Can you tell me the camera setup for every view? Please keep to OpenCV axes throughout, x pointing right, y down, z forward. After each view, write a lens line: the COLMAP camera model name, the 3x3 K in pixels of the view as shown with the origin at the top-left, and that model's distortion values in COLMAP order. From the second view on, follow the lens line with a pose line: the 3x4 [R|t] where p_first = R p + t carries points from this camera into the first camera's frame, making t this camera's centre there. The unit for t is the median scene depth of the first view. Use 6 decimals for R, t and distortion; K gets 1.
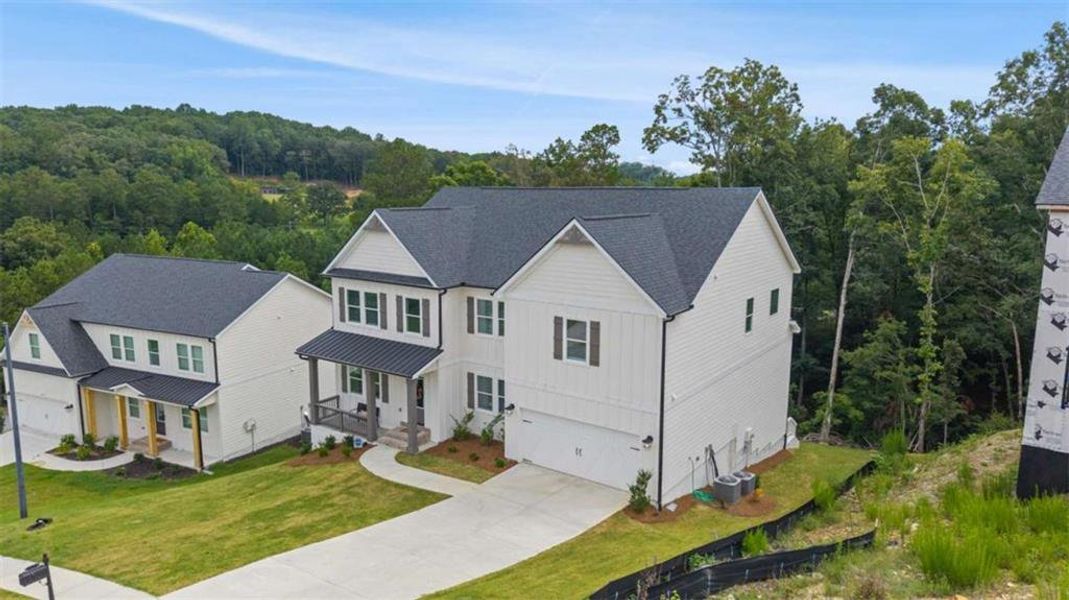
lens RADIAL K [[726.0, 0, 533.4], [0, 726.0, 298.1], [0, 0, 1]] dist [0.027123, -0.027578]
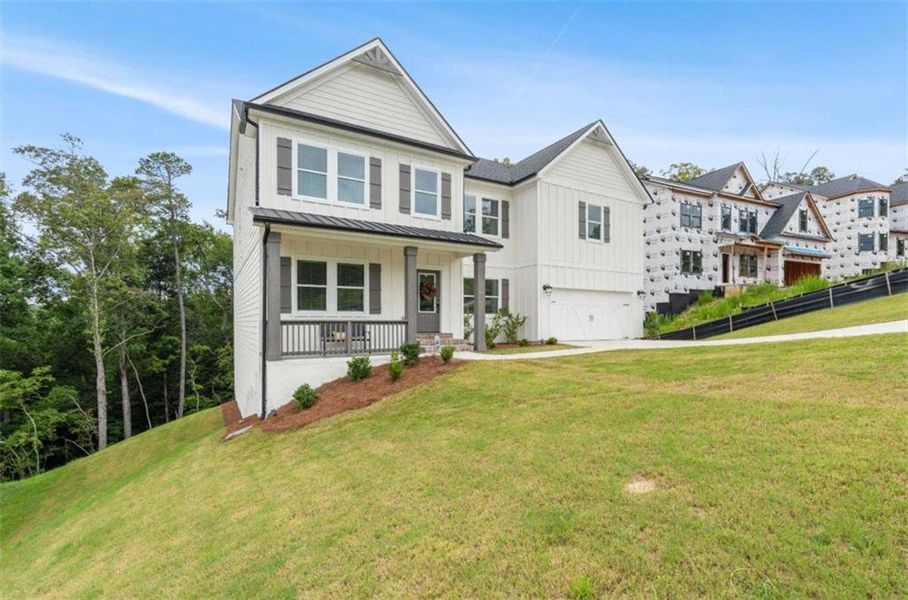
lens RADIAL K [[422.0, 0, 472.0], [0, 422.0, 323.9], [0, 0, 1]] dist [-0.010486, 0.002784]
pose [[0.384237, -0.009103, 0.923190, -0.578150], [0.150368, 0.987216, -0.052850, 0.199781], [-0.910907, 0.159125, 0.380694, 0.801501]]
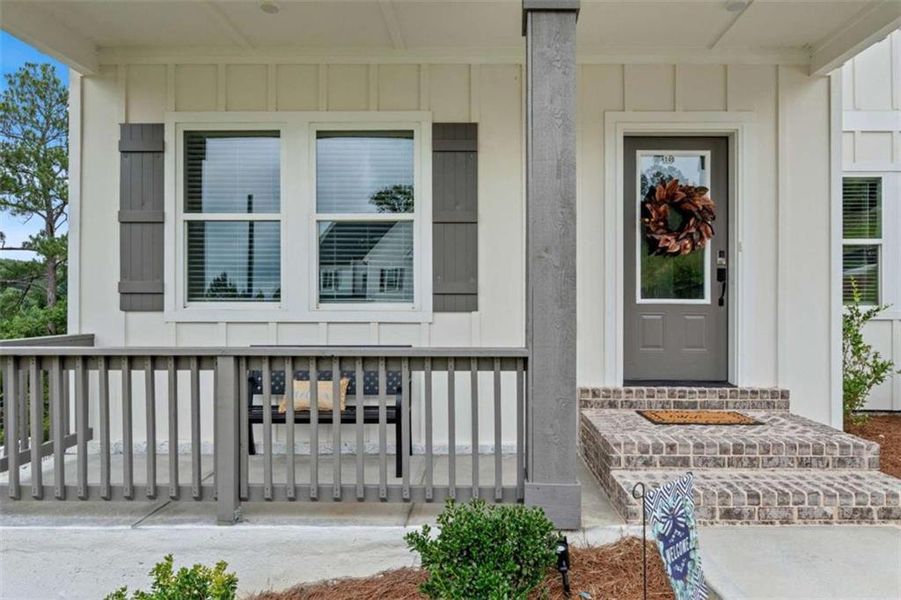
lens RADIAL K [[517.5, 0, 470.4], [0, 517.5, 311.1], [0, 0, 1]] dist [0.003064, -0.004116]
pose [[0.820829, -0.006916, 0.571133, -0.293727], [0.093326, 0.988113, -0.122163, 0.169521], [-0.563499, 0.153577, 0.811716, 0.937523]]
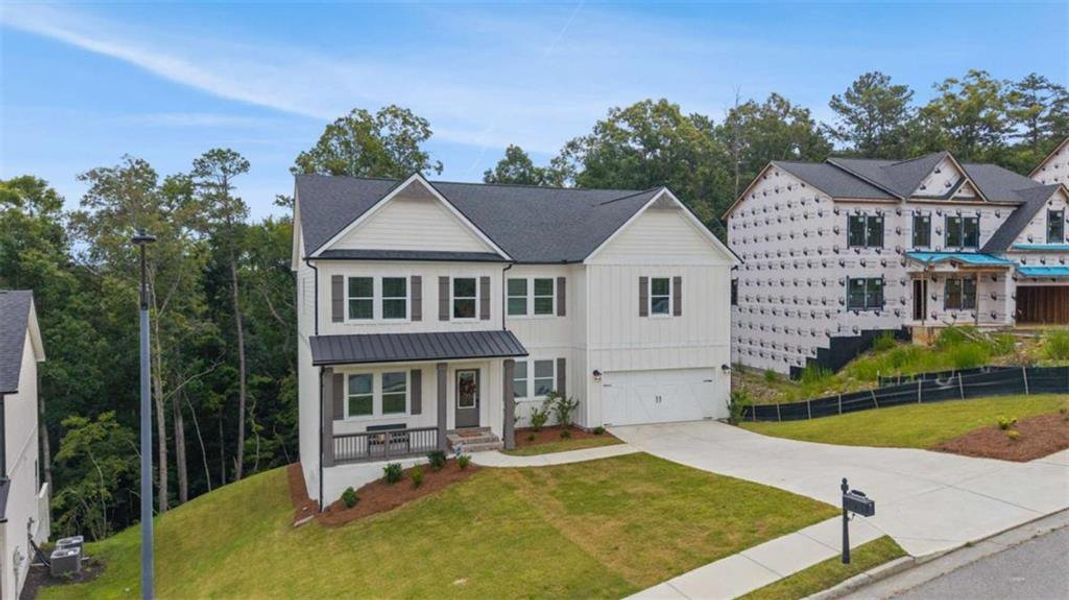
lens RADIAL K [[726.0, 0, 548.9], [0, 726.0, 298.4], [0, 0, 1]] dist [0.027123, -0.027578]
pose [[0.545311, -0.024279, 0.837882, -0.835415], [0.136576, 0.988797, -0.060234, 0.090503], [-0.827033, 0.147281, 0.542518, 0.450227]]
